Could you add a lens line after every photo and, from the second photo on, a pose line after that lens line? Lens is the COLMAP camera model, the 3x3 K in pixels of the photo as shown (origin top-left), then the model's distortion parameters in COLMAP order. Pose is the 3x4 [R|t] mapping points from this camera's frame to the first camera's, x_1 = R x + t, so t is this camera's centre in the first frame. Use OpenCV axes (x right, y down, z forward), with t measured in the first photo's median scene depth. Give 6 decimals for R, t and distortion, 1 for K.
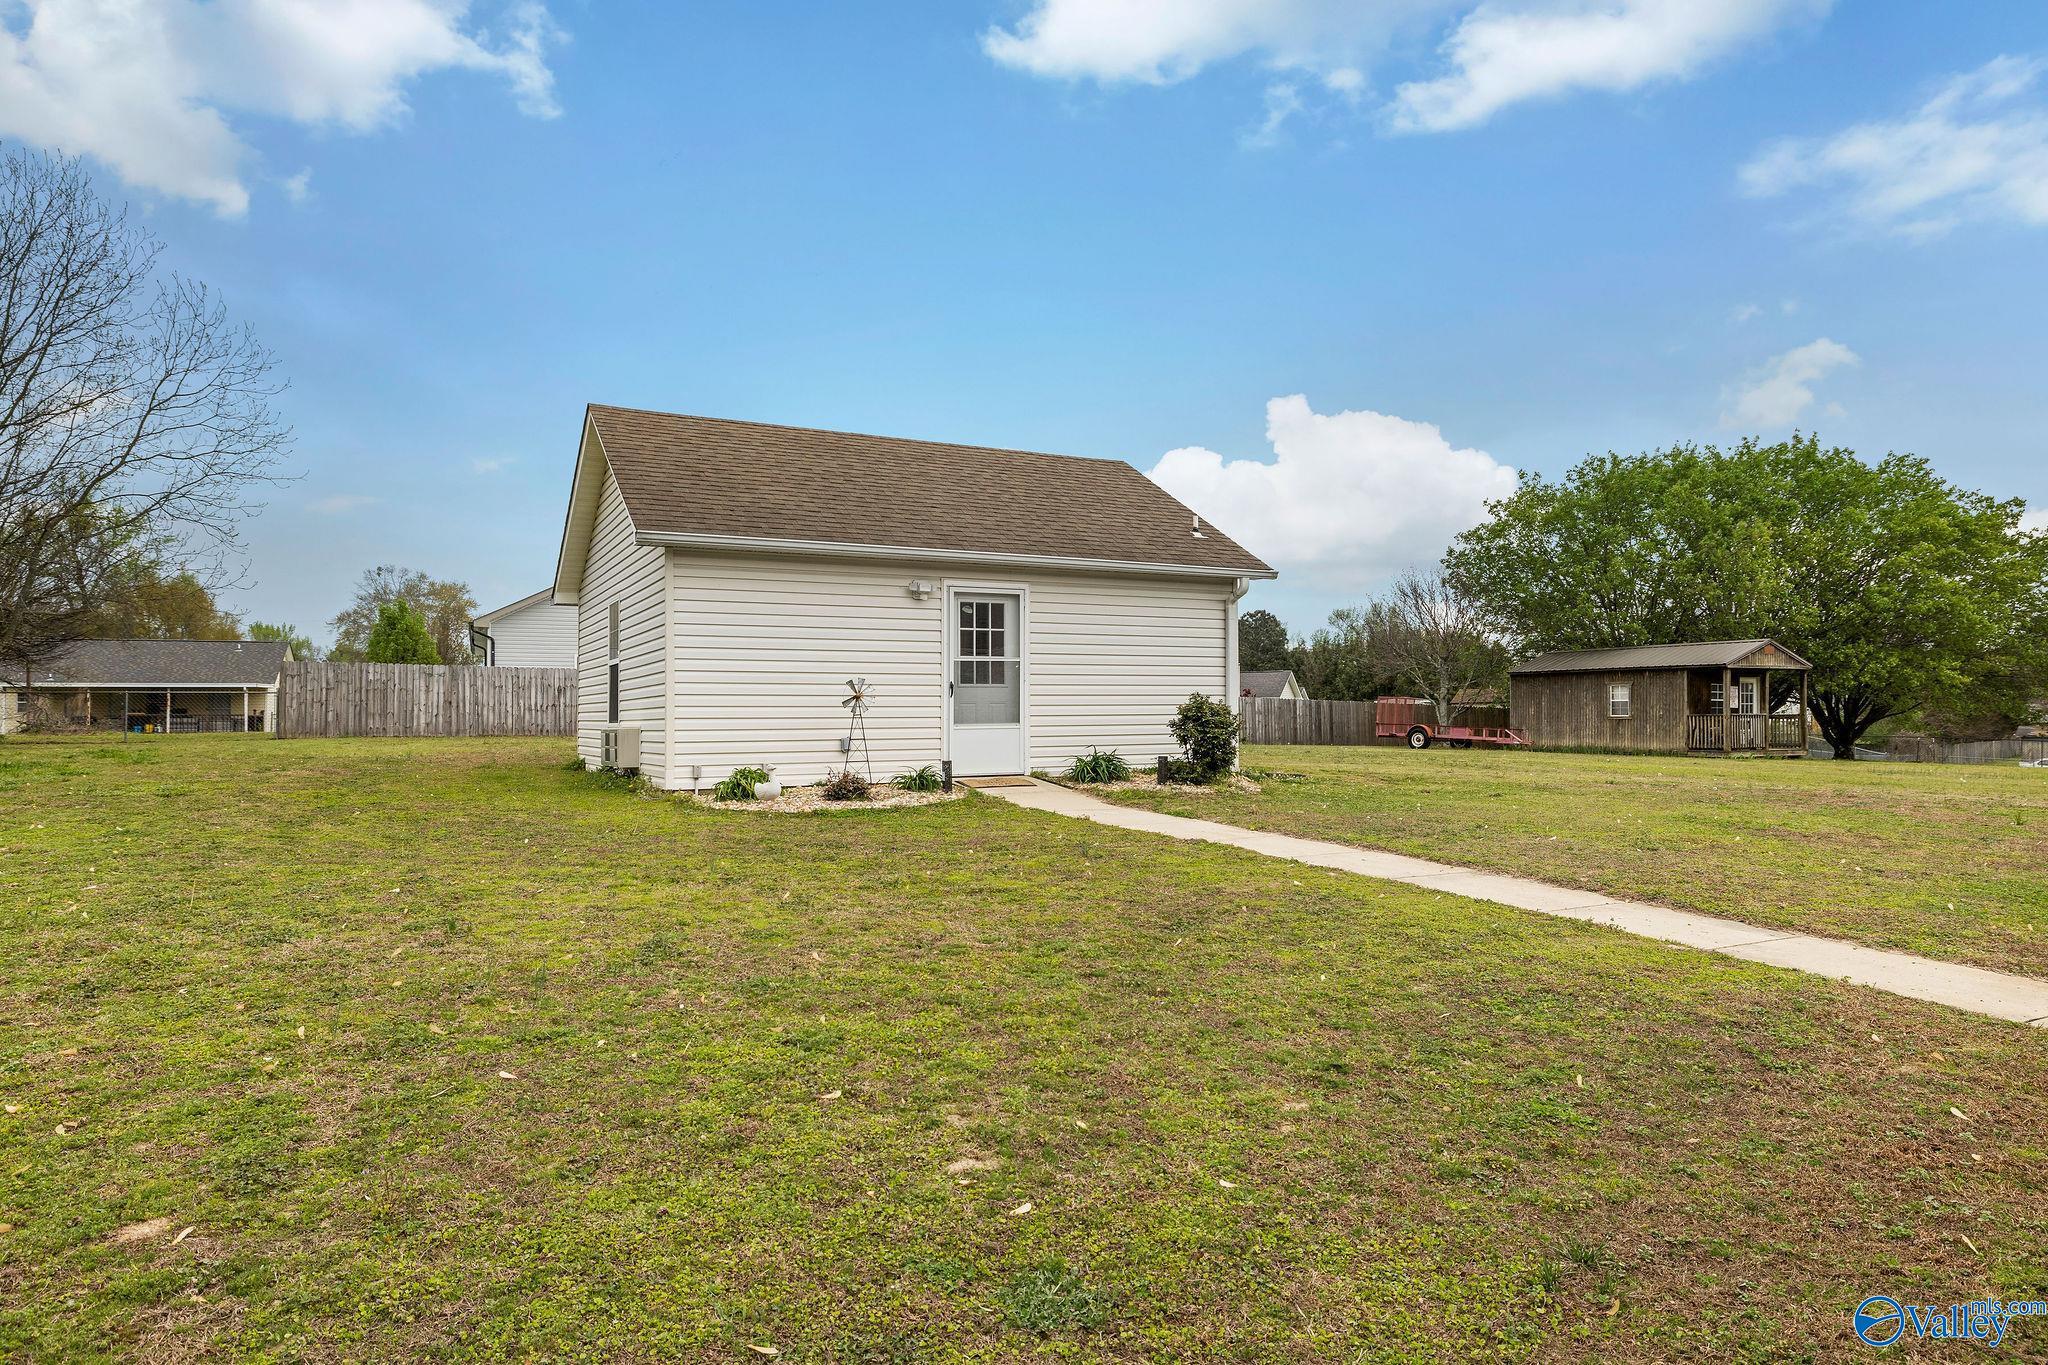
lens RADIAL K [[1201.9, 0, 1024.0], [0, 1201.9, 682.5], [0, 0, 1]] dist [0.002934, 0.000492]
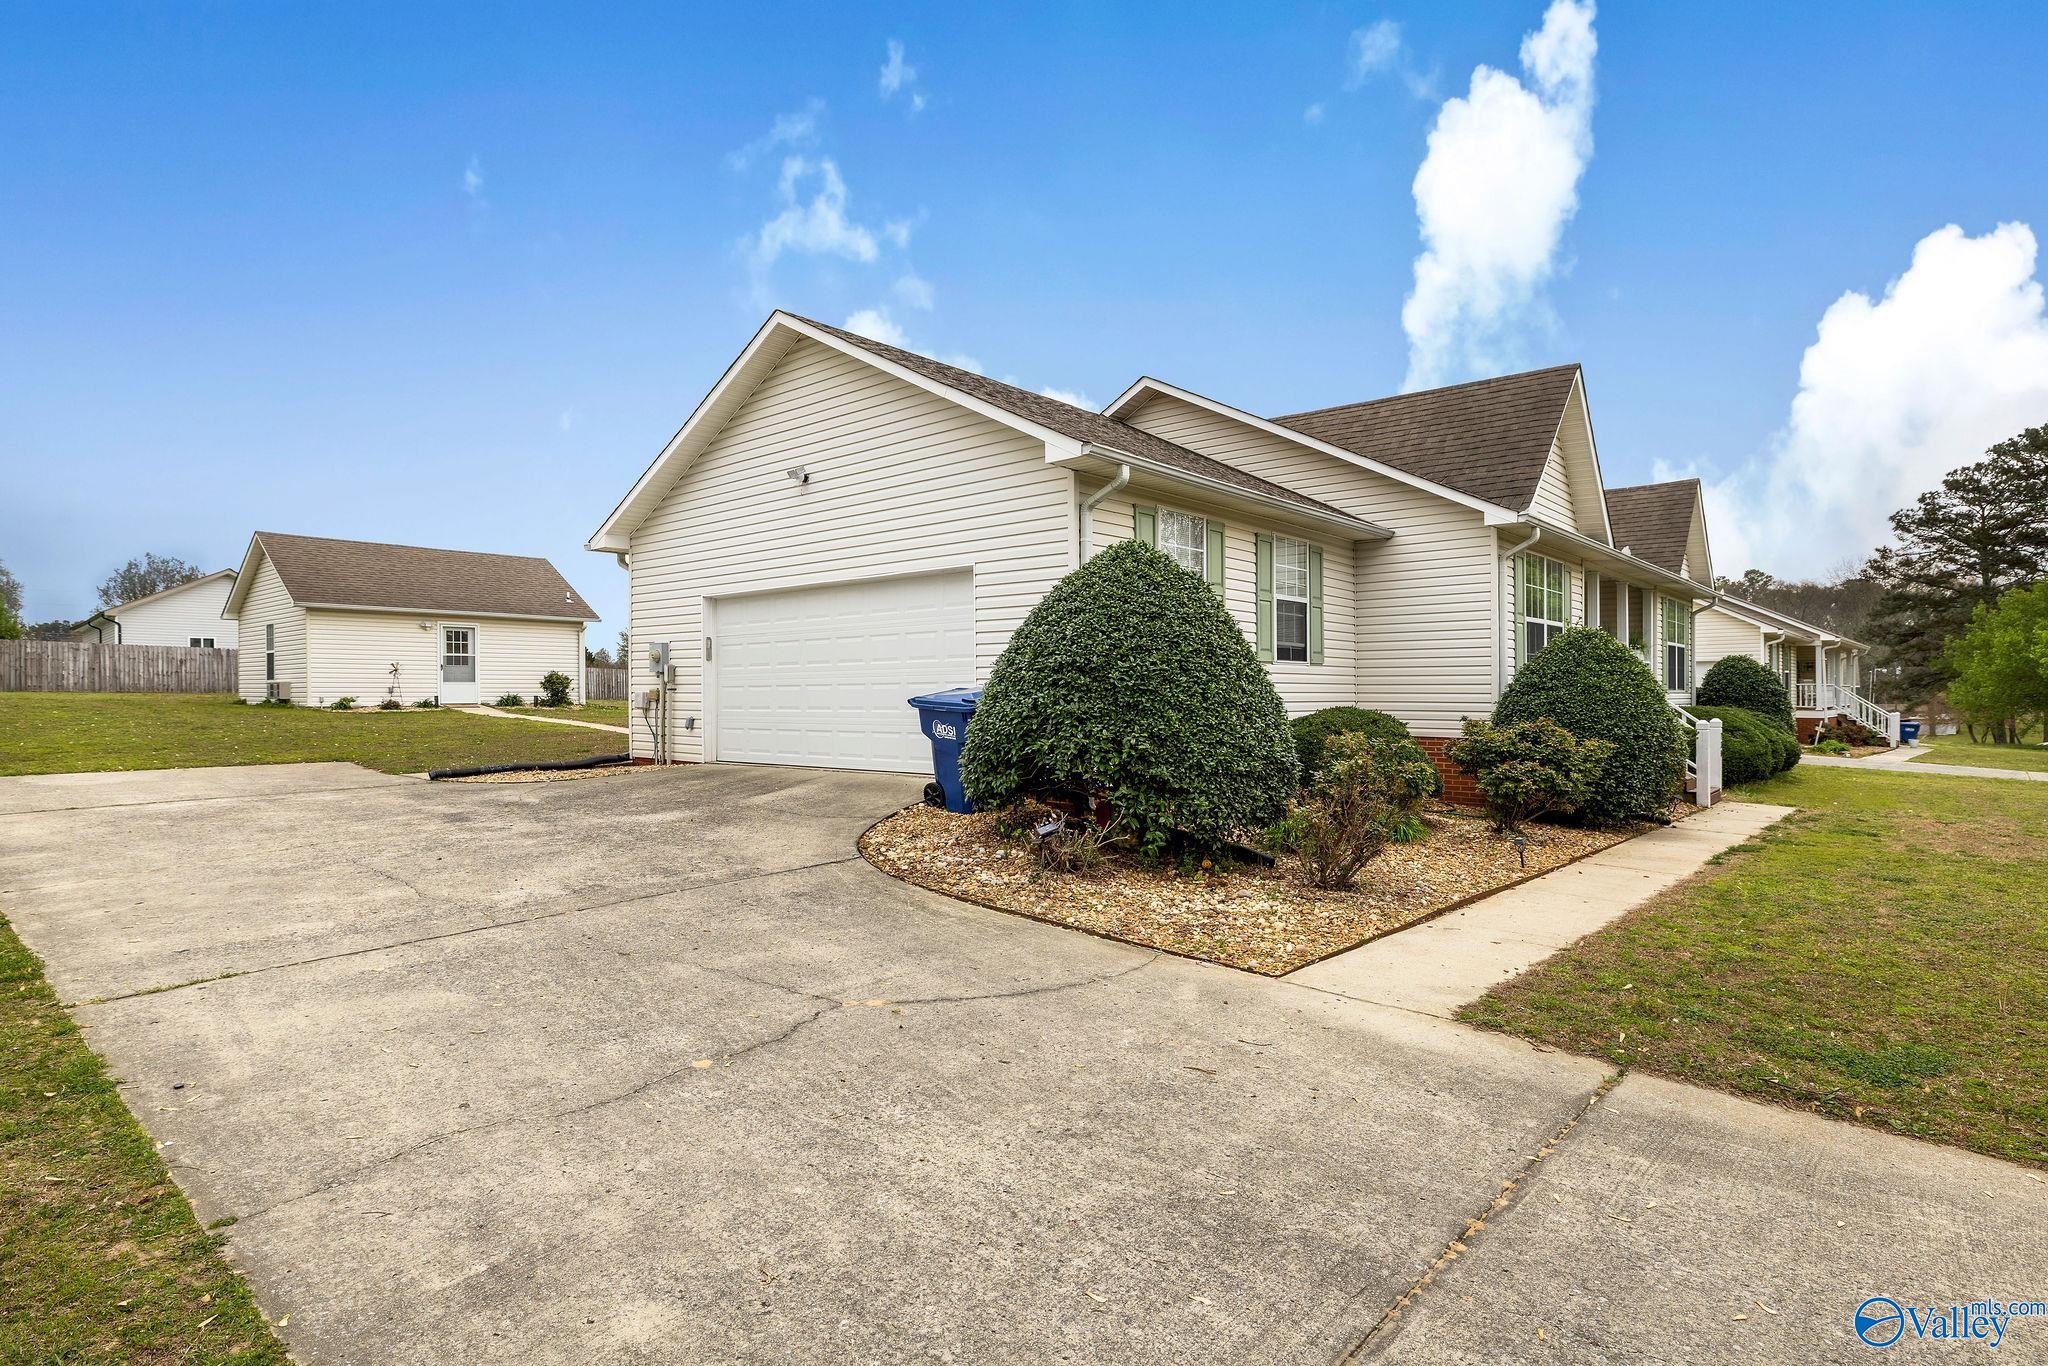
lens RADIAL K [[1093.3, 0, 1012.5], [0, 1093.3, 720.5], [0, 0, 1]] dist [-0.004074, -0.000422]
pose [[0.938161, 0.001139, 0.346198, 0.246096], [-0.019684, 0.998552, 0.050058, -0.019421], [-0.345640, -0.053777, 0.936825, -1.393093]]
